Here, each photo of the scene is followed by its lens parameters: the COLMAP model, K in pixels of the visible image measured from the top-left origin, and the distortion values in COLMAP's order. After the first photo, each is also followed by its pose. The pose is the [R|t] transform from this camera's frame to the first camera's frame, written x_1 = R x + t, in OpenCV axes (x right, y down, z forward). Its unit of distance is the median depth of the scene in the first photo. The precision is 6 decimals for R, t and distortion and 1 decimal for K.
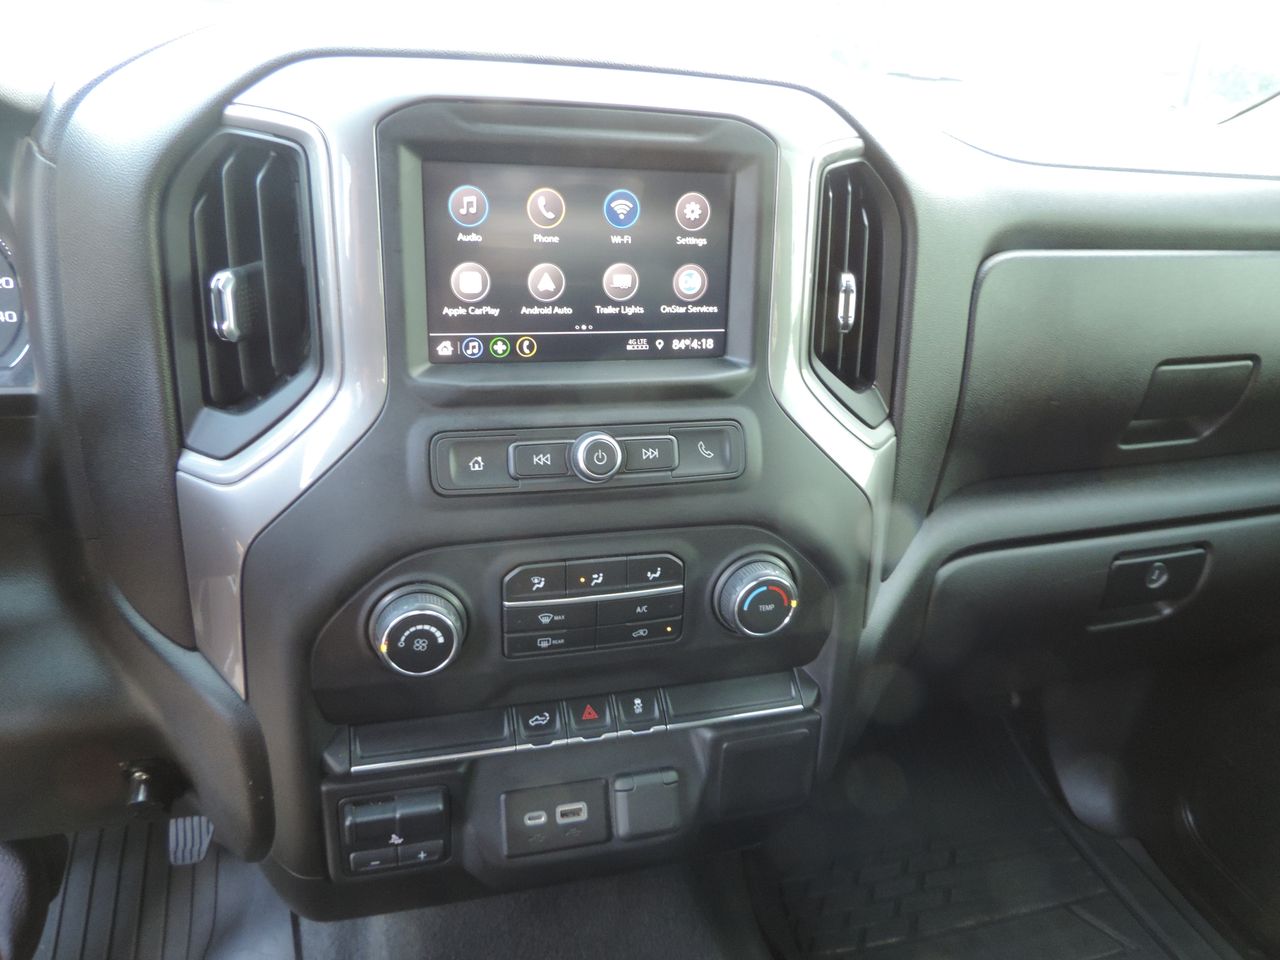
lens RADIAL K [[852.9, 0, 637.5], [0, 852.9, 490.0], [0, 0, 1]] dist [-0.050257, 0.004071]
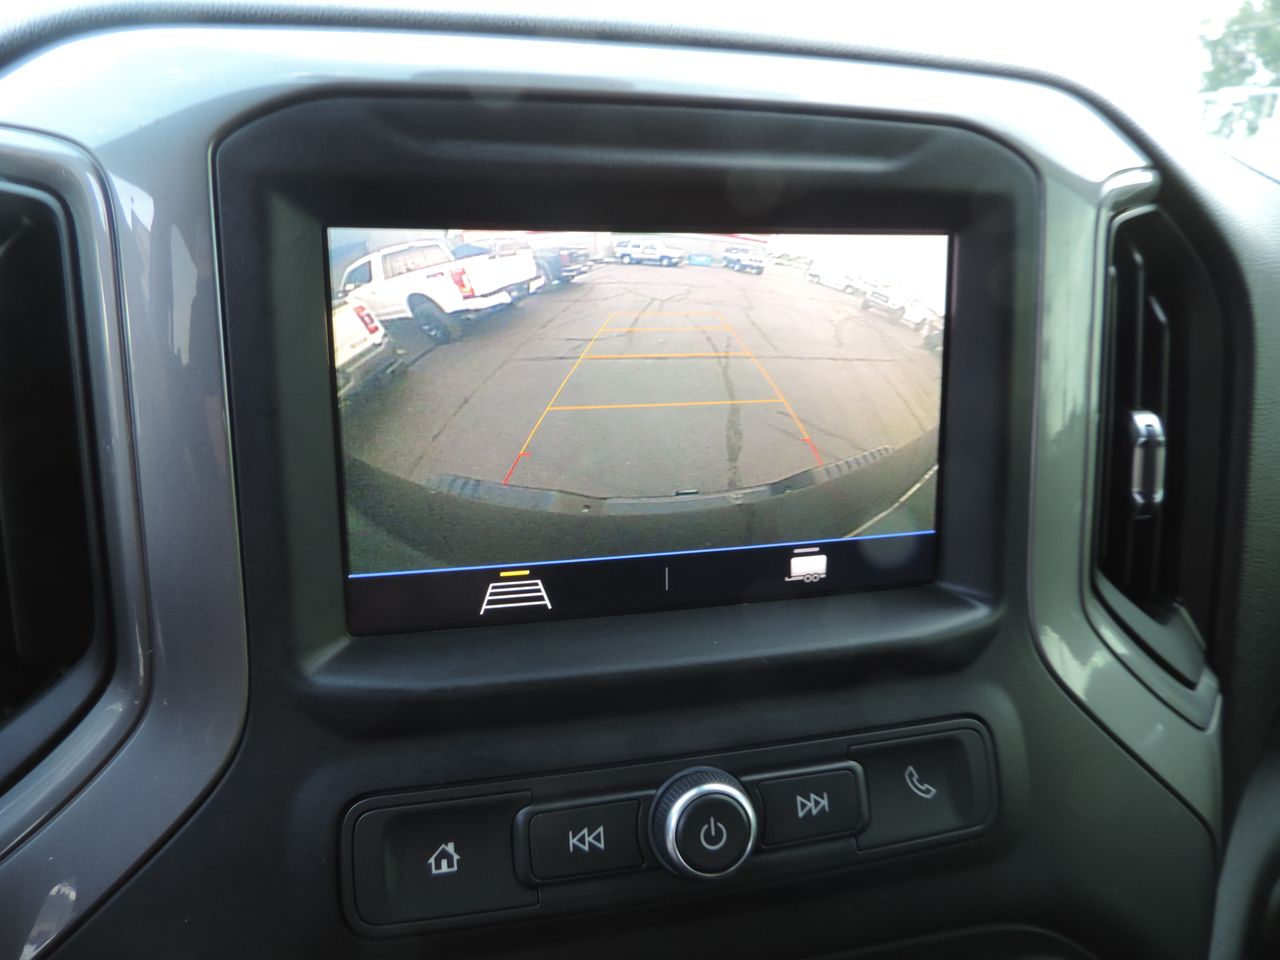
lens RADIAL K [[895.5, 0, 638.7], [0, 895.5, 483.4], [0, 0, 1]] dist [-0.047620, 0.023938]
pose [[0.998193, -0.028403, -0.052951, -0.050800], [0.020541, 0.989434, -0.143524, -0.151293], [0.056468, 0.142177, 0.988229, 0.478164]]
